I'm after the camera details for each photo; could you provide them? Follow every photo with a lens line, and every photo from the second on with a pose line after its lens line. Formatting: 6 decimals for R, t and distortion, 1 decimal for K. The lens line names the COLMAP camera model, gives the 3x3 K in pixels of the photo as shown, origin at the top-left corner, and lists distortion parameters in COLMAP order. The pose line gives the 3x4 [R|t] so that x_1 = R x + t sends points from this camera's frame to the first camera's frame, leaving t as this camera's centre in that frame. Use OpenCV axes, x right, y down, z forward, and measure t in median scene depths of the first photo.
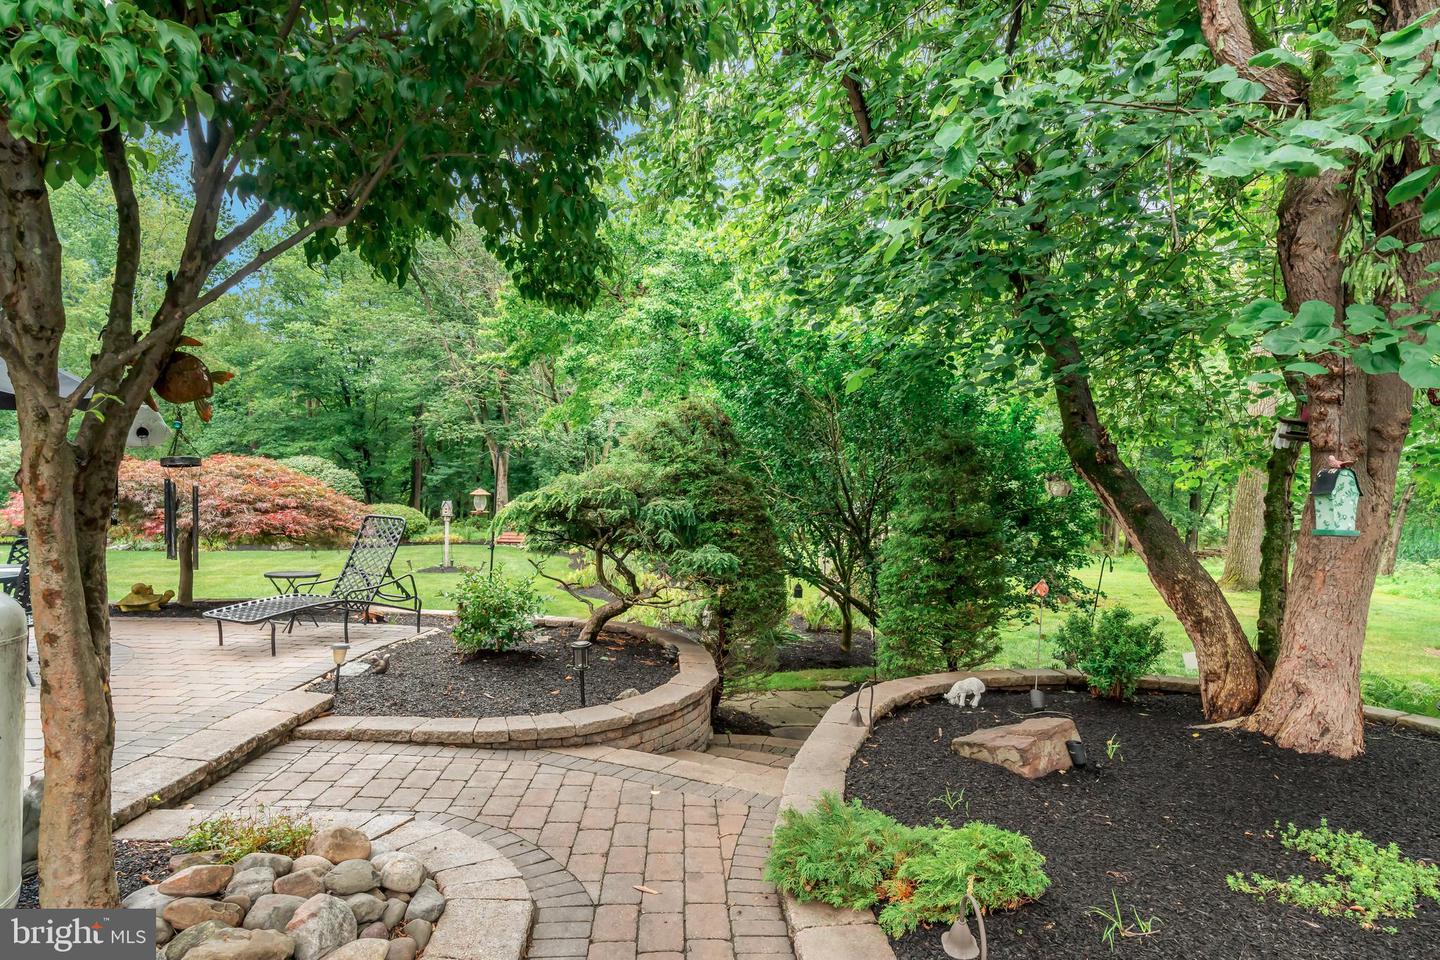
lens RADIAL K [[794.5, 0, 722.4], [0, 794.5, 484.9], [0, 0, 1]] dist [0.001340, -0.000418]
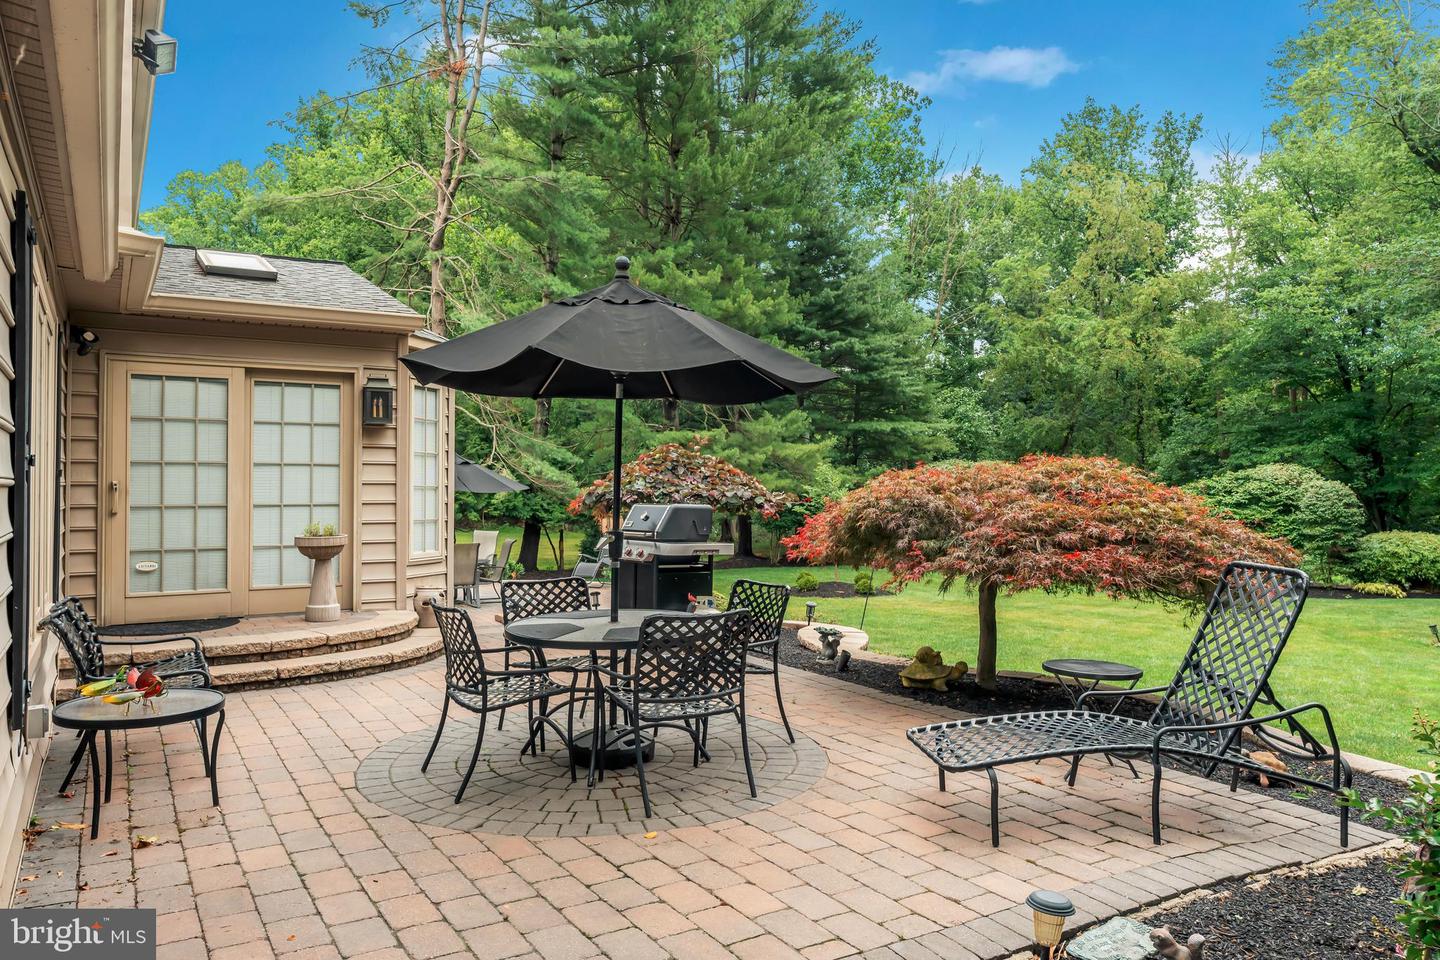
lens RADIAL K [[996.9, 0, 717.0], [0, 996.9, 487.0], [0, 0, 1]] dist [-0.007943, 0.010651]
pose [[0.523141, -0.024903, -0.851882, -0.022018], [0.009312, 0.999680, -0.023505, 0.000961], [0.852195, 0.004364, 0.523206, 0.095500]]
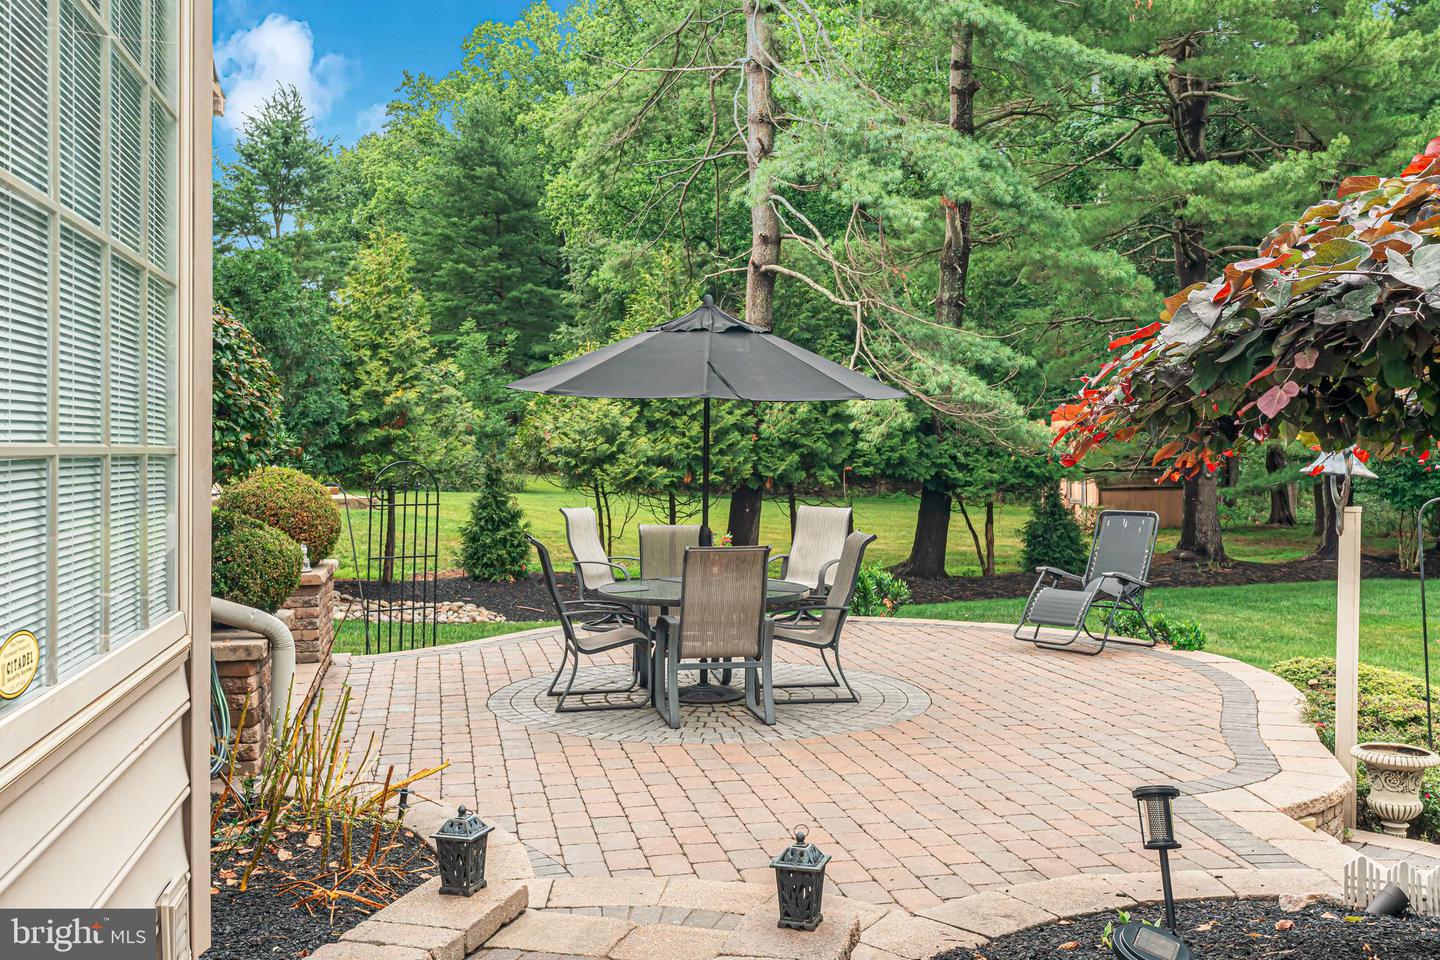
lens RADIAL K [[1337.4, 0, 719.1], [0, 1337.4, 475.7], [0, 0, 1]] dist [-0.017408, 0.000000]
pose [[0.199001, -0.001572, -0.979998, -0.250176], [0.009584, 0.999954, 0.000342, 0.002741], [0.979952, -0.009460, 0.199007, 0.187786]]
